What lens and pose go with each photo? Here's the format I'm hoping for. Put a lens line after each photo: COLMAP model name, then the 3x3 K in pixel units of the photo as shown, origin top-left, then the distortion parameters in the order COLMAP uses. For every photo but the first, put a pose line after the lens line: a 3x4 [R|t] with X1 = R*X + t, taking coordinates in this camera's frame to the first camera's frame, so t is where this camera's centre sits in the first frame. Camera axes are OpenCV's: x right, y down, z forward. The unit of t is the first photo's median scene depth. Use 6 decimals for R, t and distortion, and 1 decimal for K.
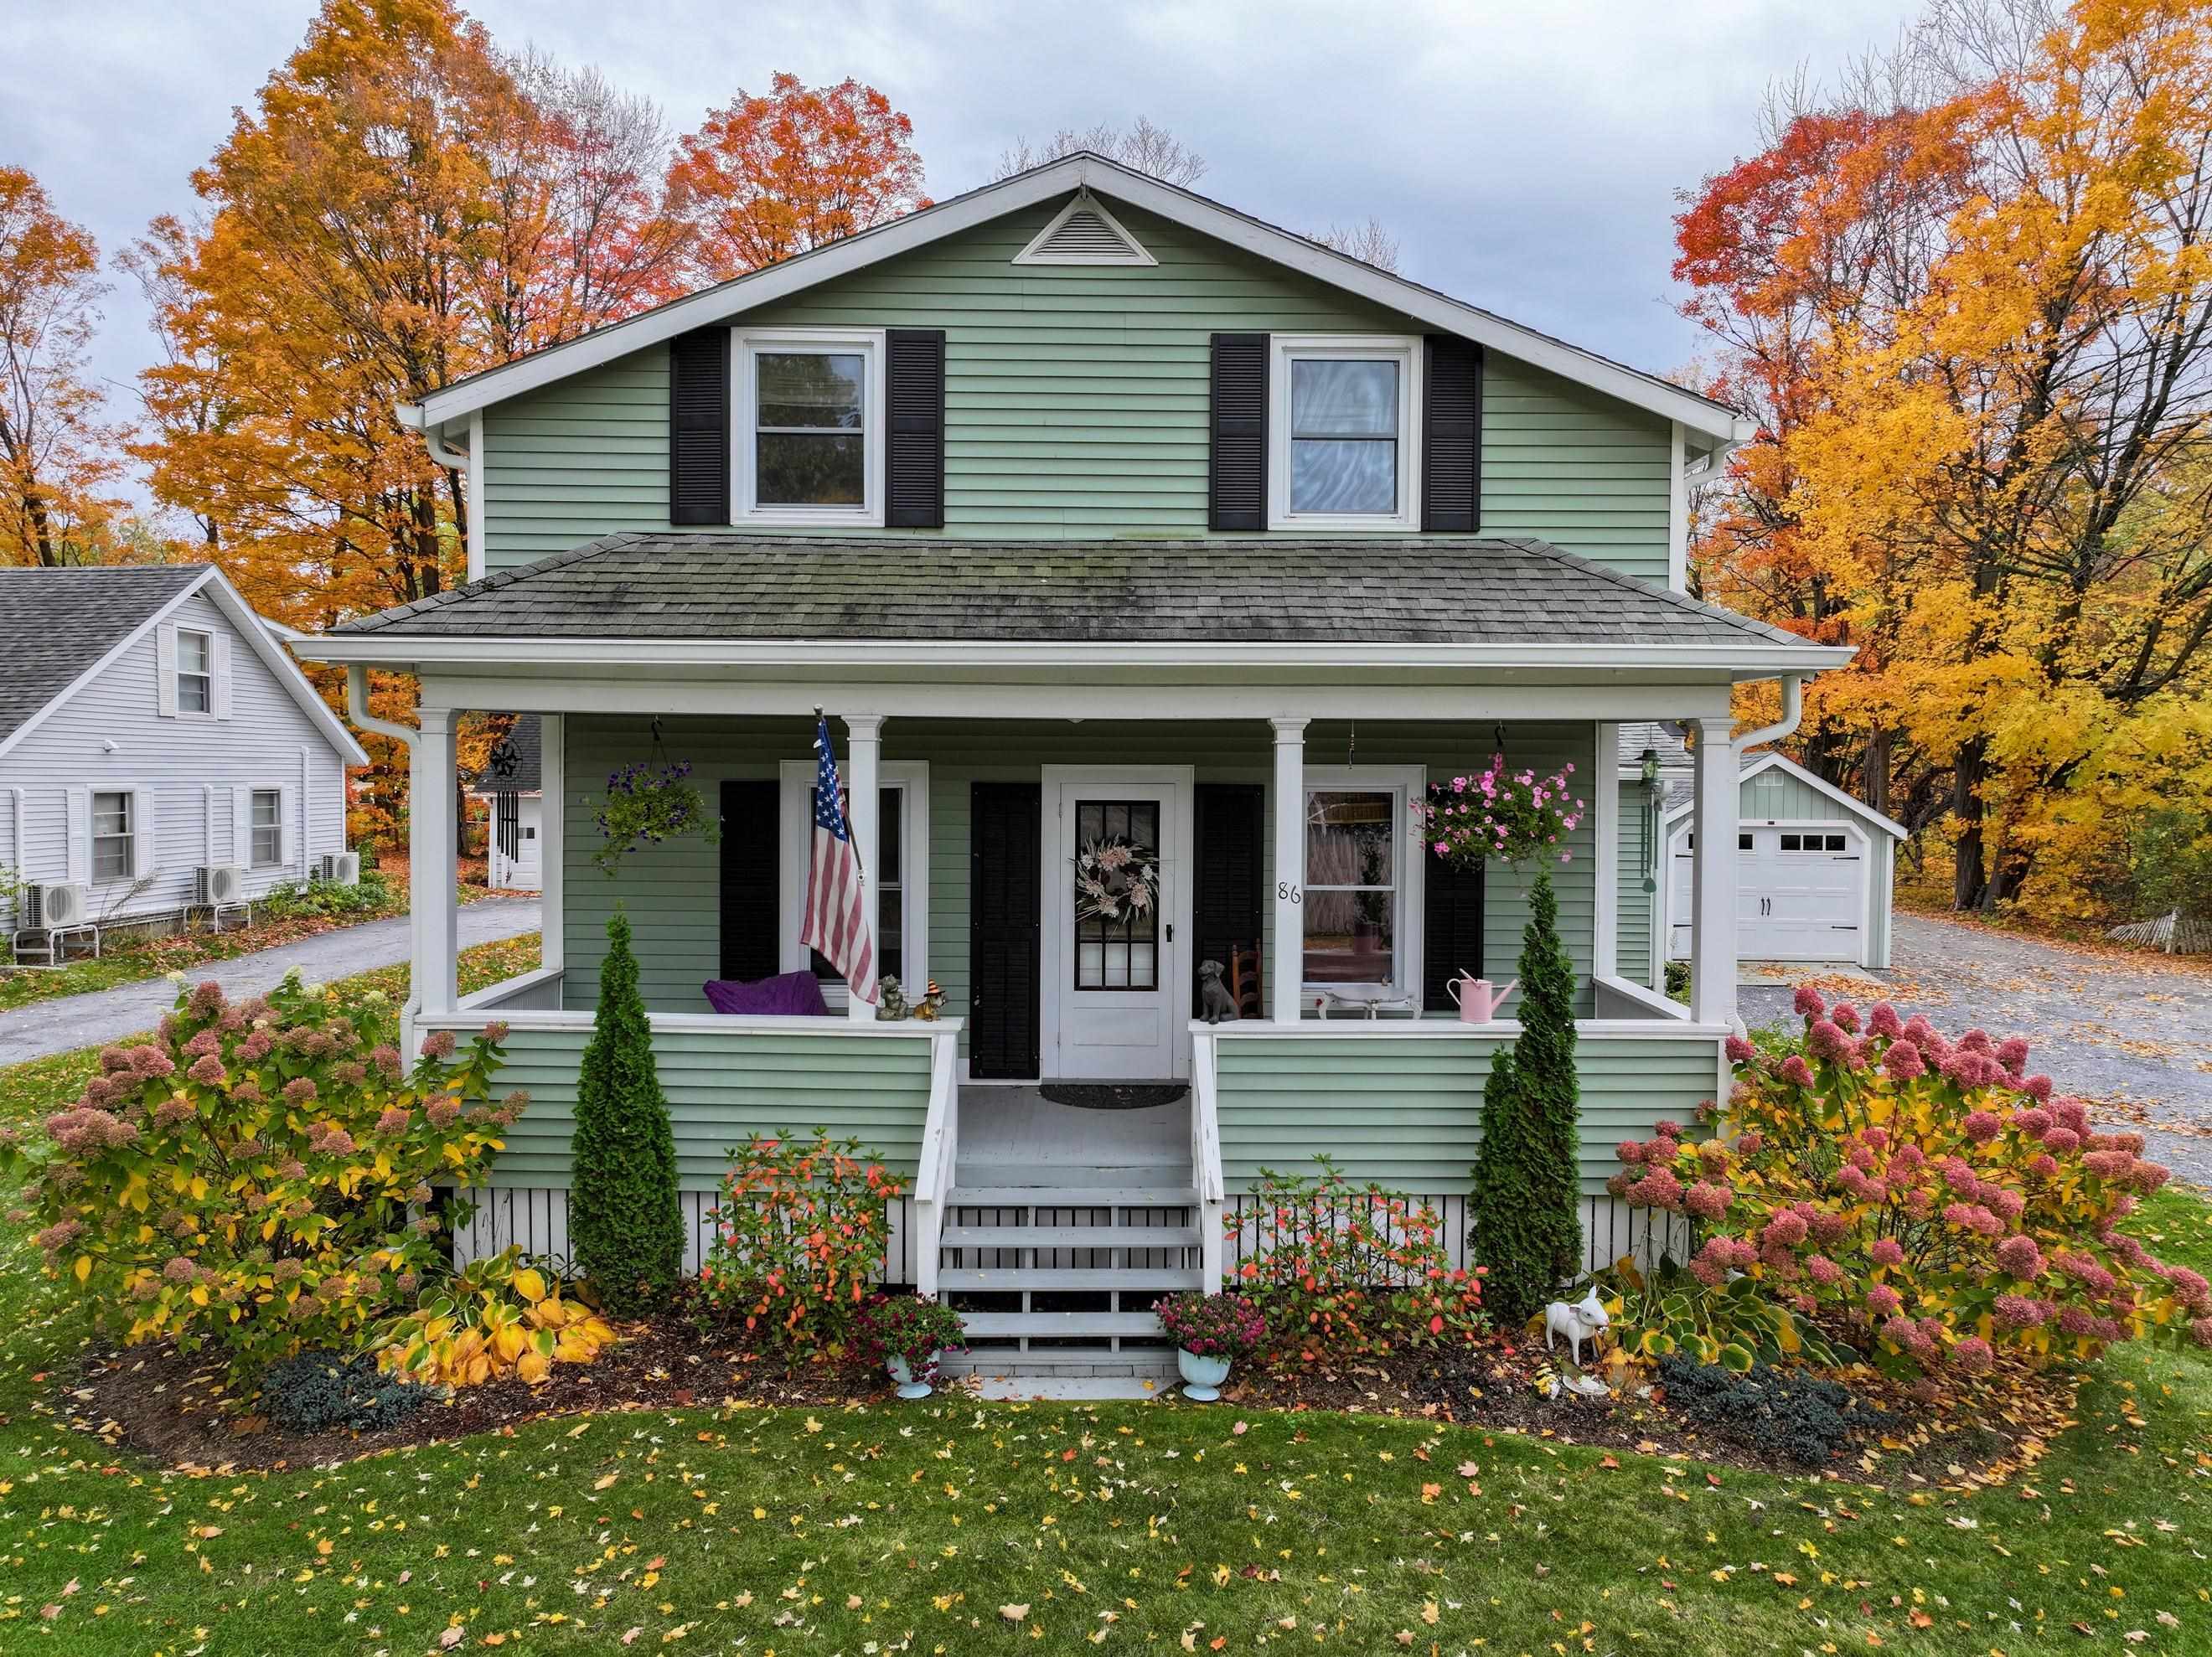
lens RADIAL K [[1557.2, 0, 1112.3], [0, 1557.2, 822.3], [0, 0, 1]] dist [0.007622, 0.002285]
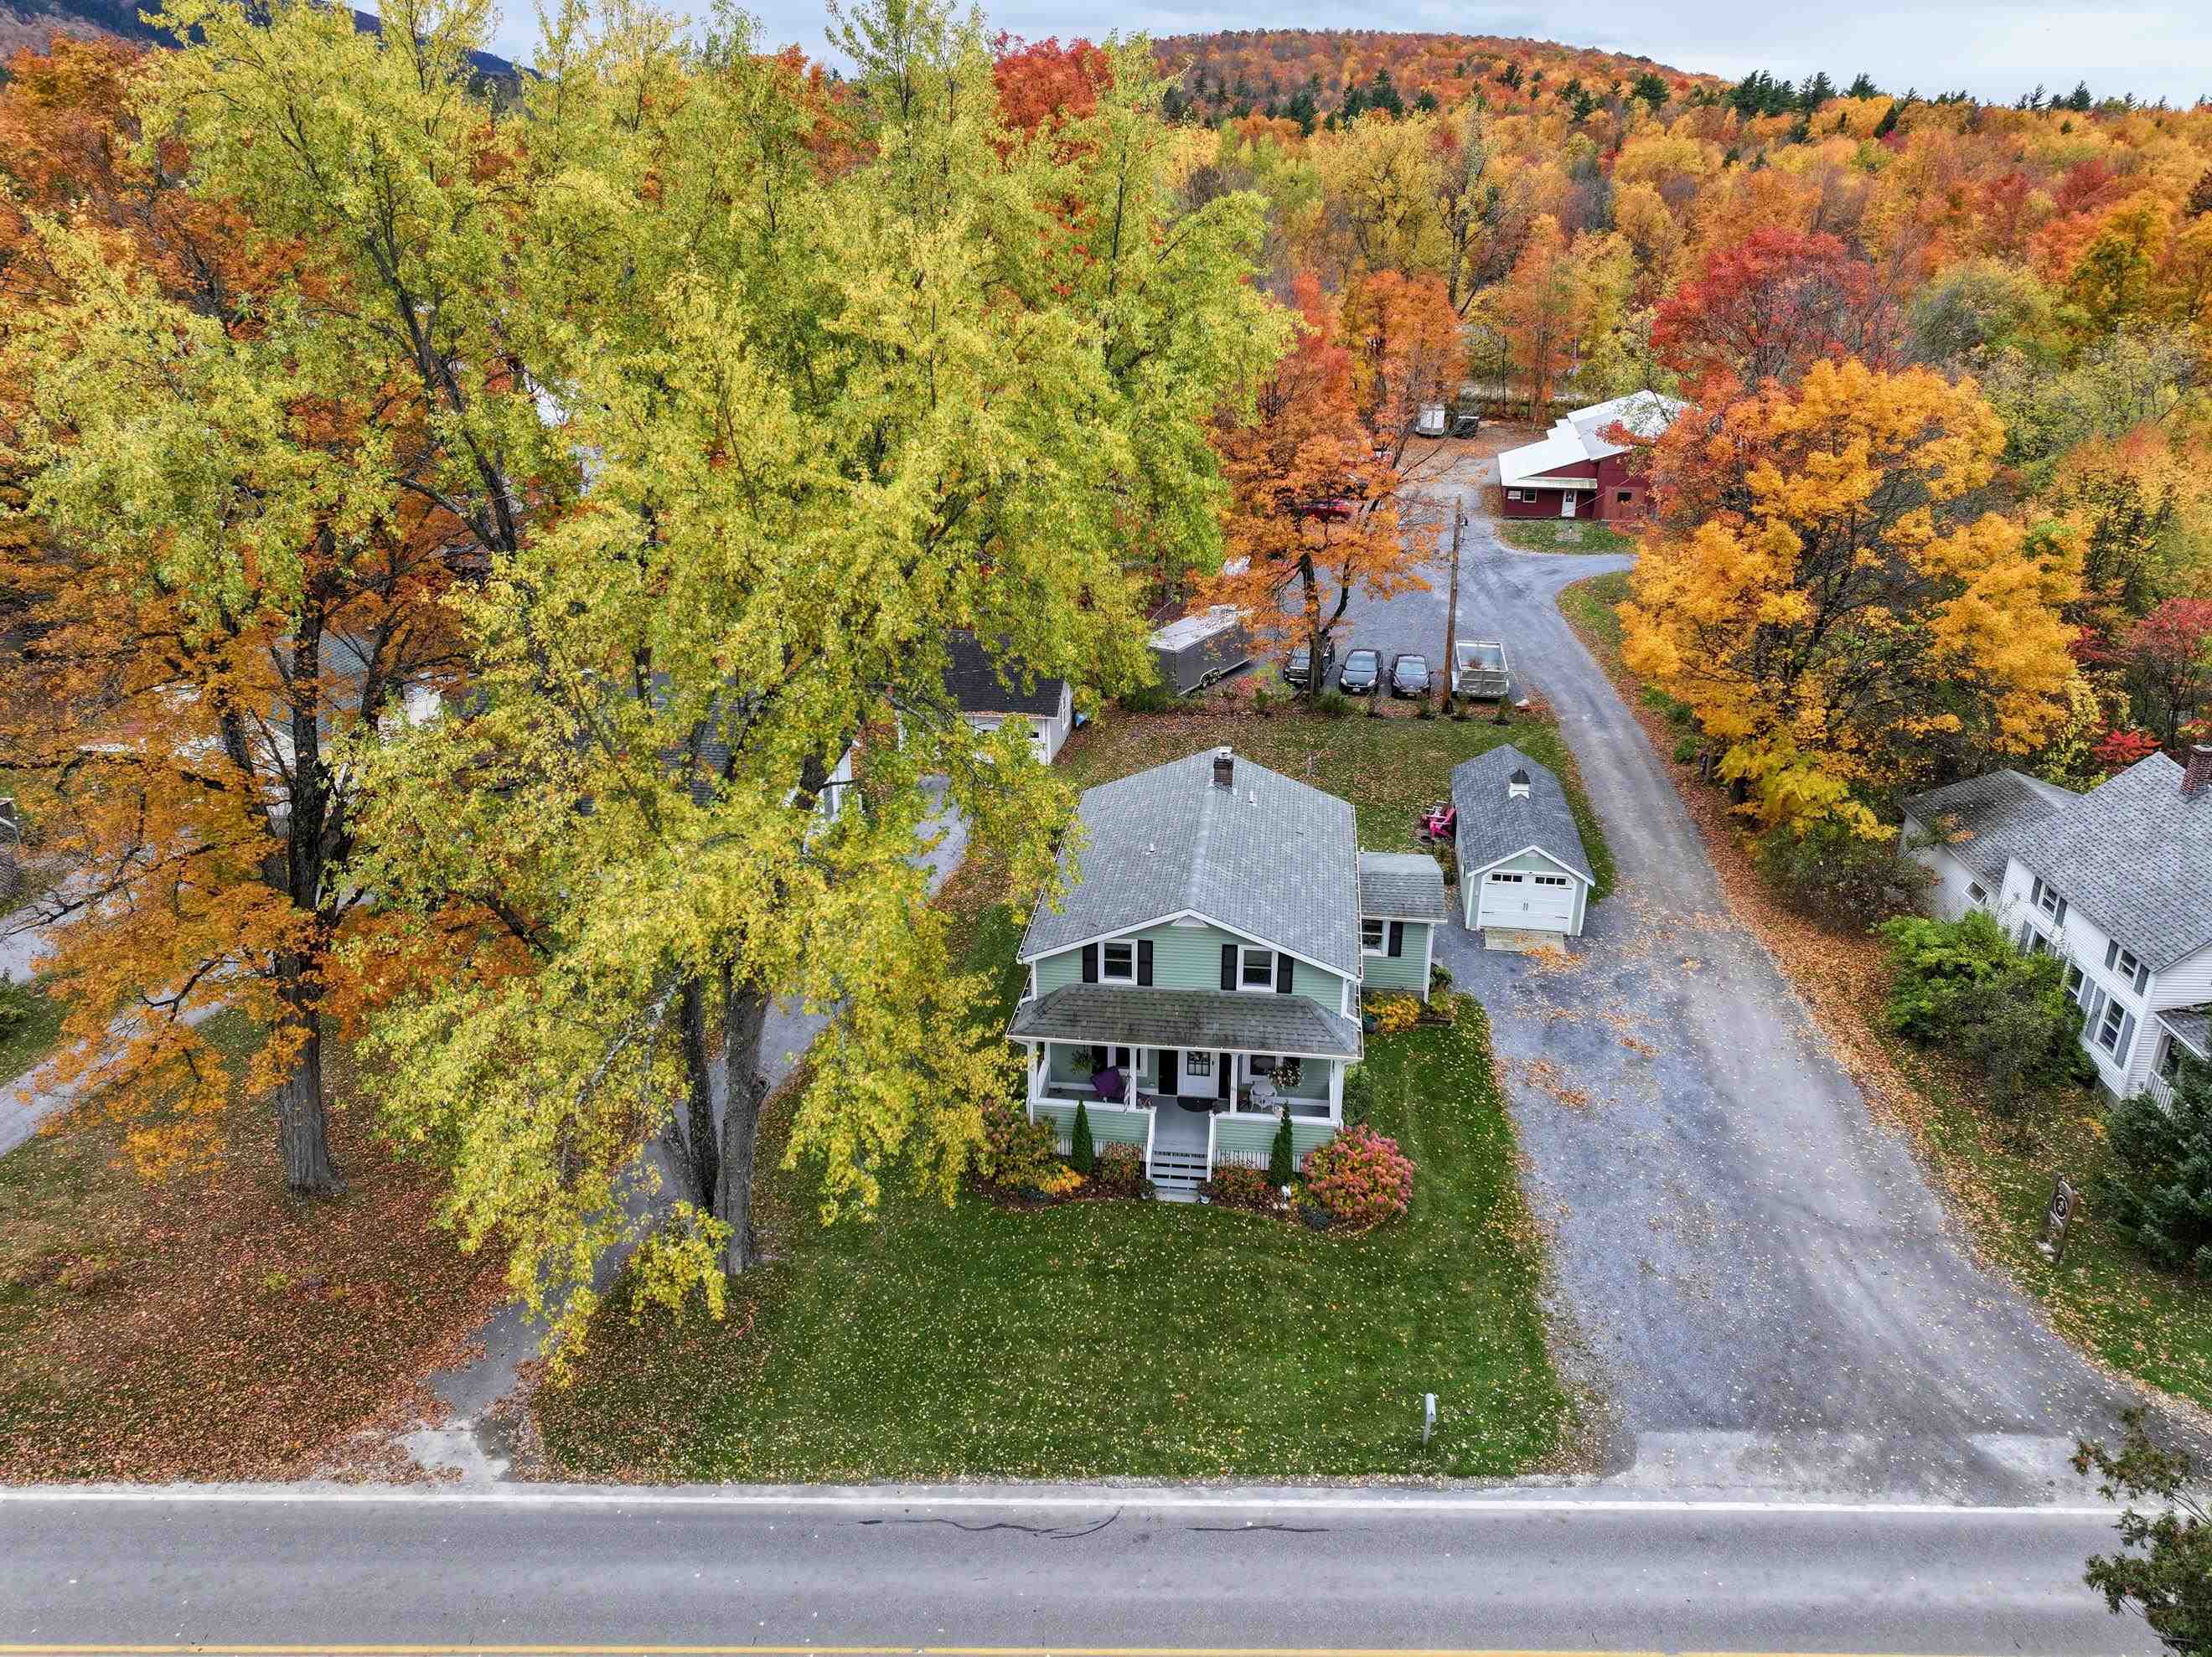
lens RADIAL K [[1557.2, 0, 1110.8], [0, 1557.2, 829.0], [0, 0, 1]] dist [0.007622, 0.002285]
pose [[0.991701, 0.041179, -0.121794, 0.254542], [0.005157, 0.933816, 0.357716, -2.014298], [0.128464, -0.355375, 0.925854, -2.554544]]
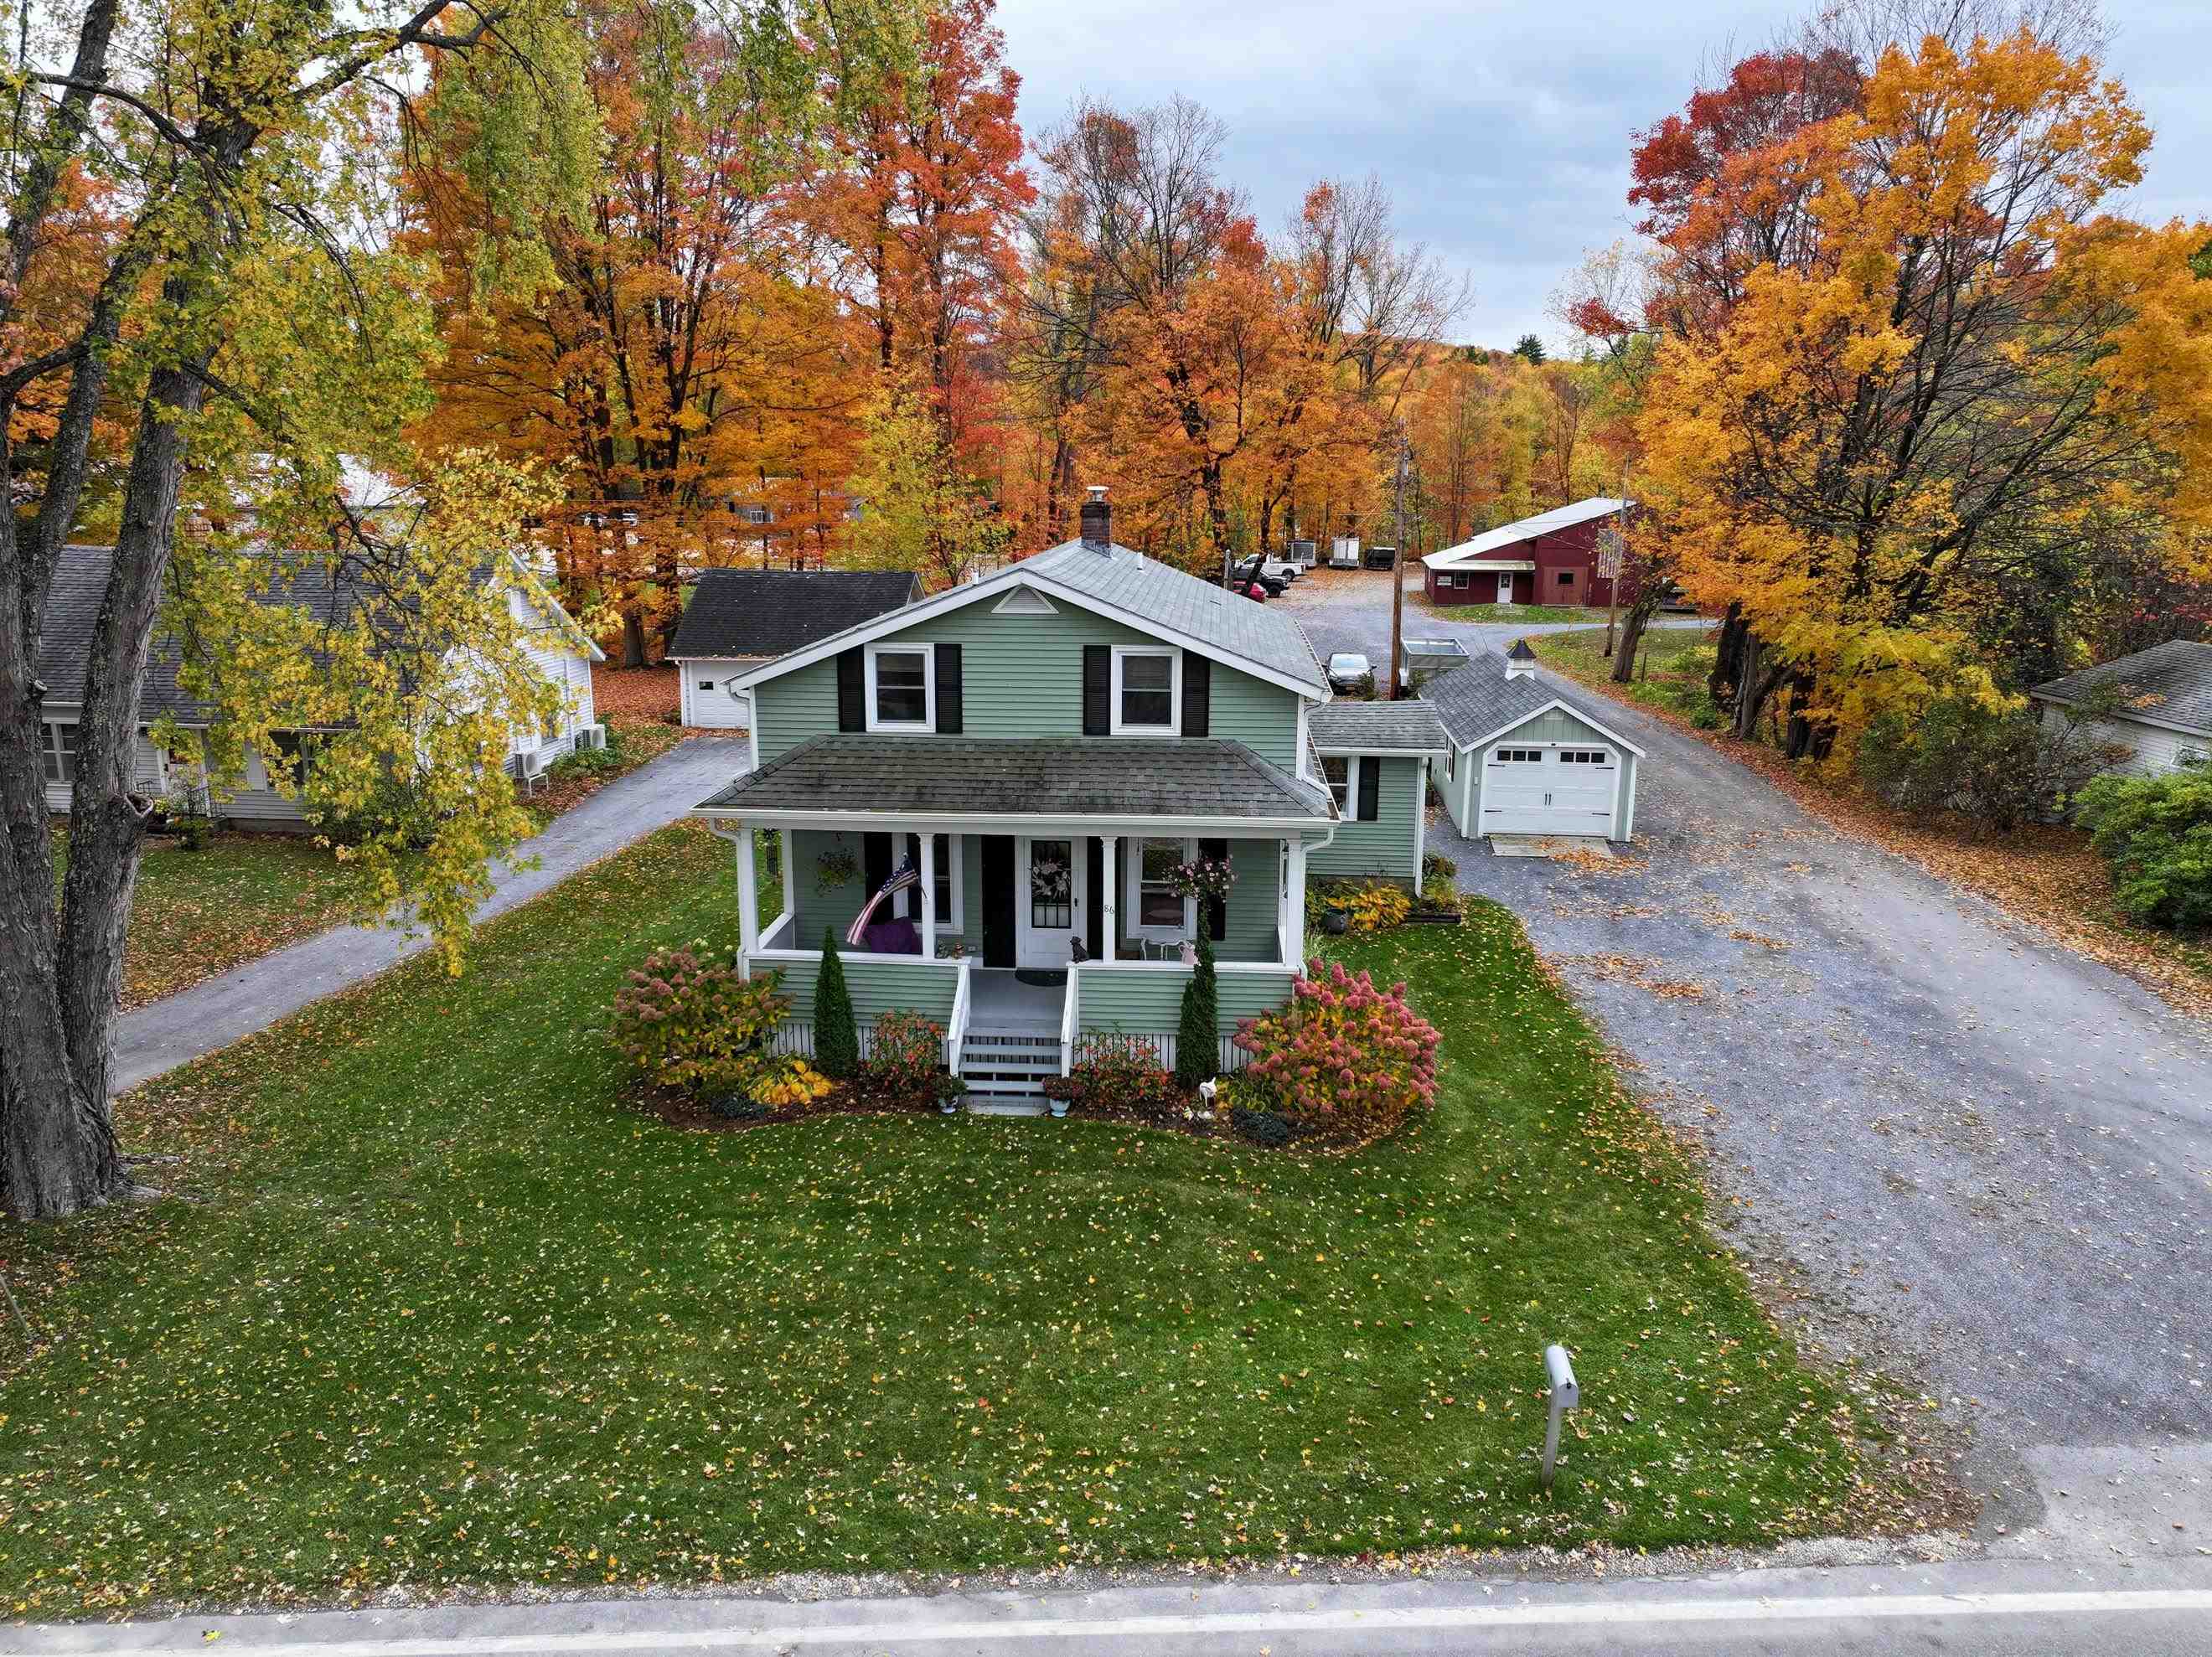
lens RADIAL K [[1557.2, 0, 1110.4], [0, 1557.2, 819.4], [0, 0, 1]] dist [0.007622, 0.002285]
pose [[0.997231, 0.011948, -0.073402, 0.271617], [0.001818, 0.982799, 0.184671, -0.492360], [0.074346, -0.184293, 0.980055, -1.196592]]
